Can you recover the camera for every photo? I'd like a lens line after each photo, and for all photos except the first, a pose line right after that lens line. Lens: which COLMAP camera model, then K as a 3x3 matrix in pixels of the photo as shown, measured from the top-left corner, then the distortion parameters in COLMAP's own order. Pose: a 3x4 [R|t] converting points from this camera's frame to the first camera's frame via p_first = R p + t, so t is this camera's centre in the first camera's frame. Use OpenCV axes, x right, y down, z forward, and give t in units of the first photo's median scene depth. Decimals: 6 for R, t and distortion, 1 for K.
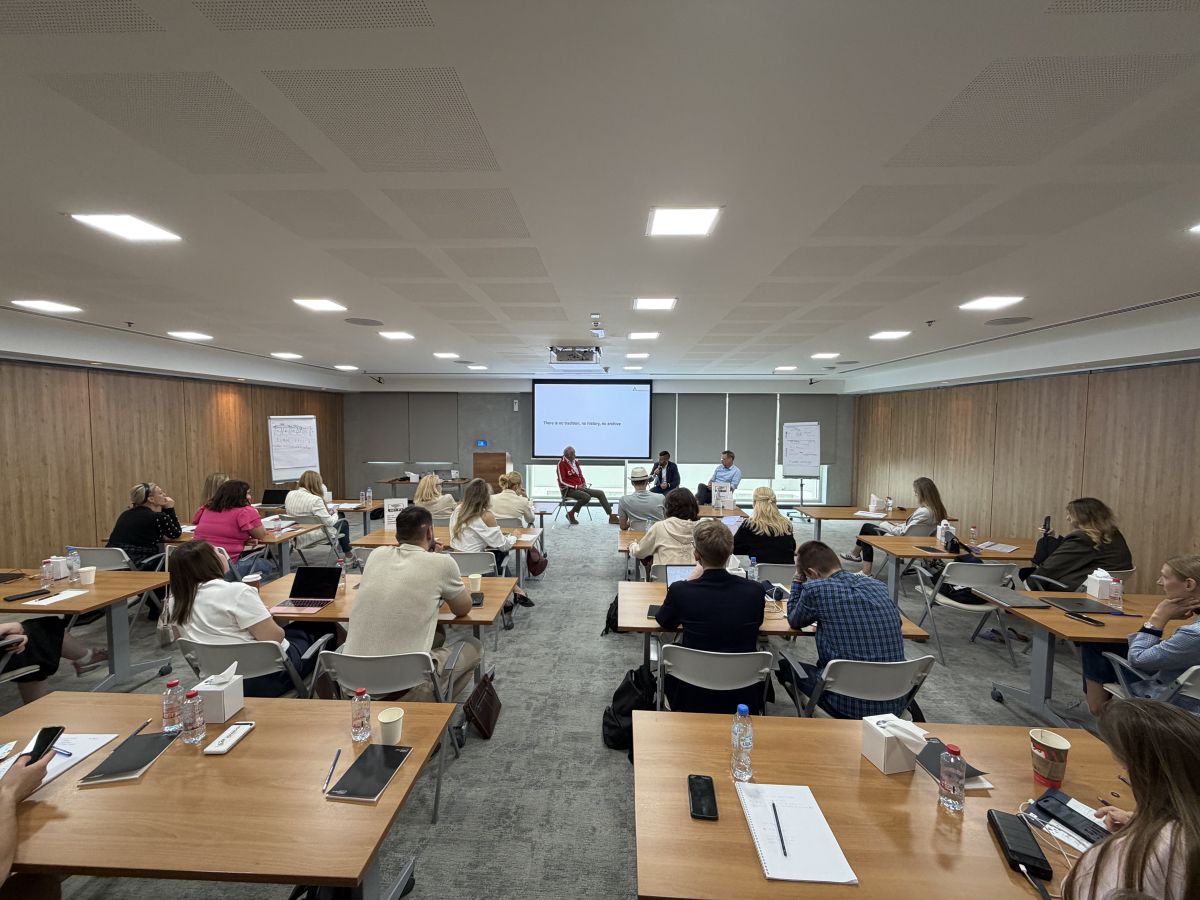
lens RADIAL K [[479.0, 0, 593.9], [0, 479.0, 451.1], [0, 0, 1]] dist [-0.010399, 0.000607]
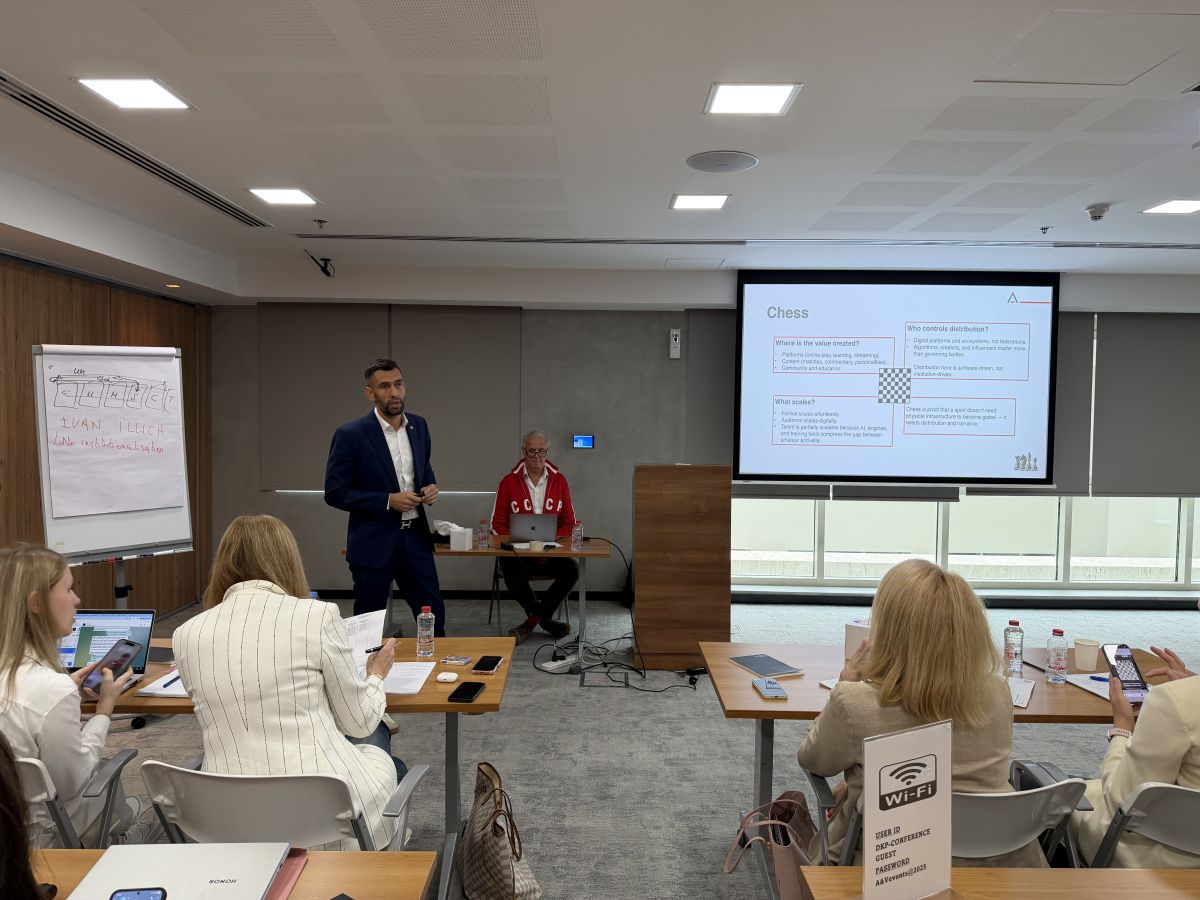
lens RADIAL K [[859.9, 0, 601.6], [0, 859.9, 453.5], [0, 0, 1]] dist [0.011265, -0.026657]
pose [[0.999001, 0.001259, 0.044663, -0.475251], [-0.000480, 0.999848, -0.017446, 0.008809], [-0.044678, 0.017407, 0.998850, 0.596342]]
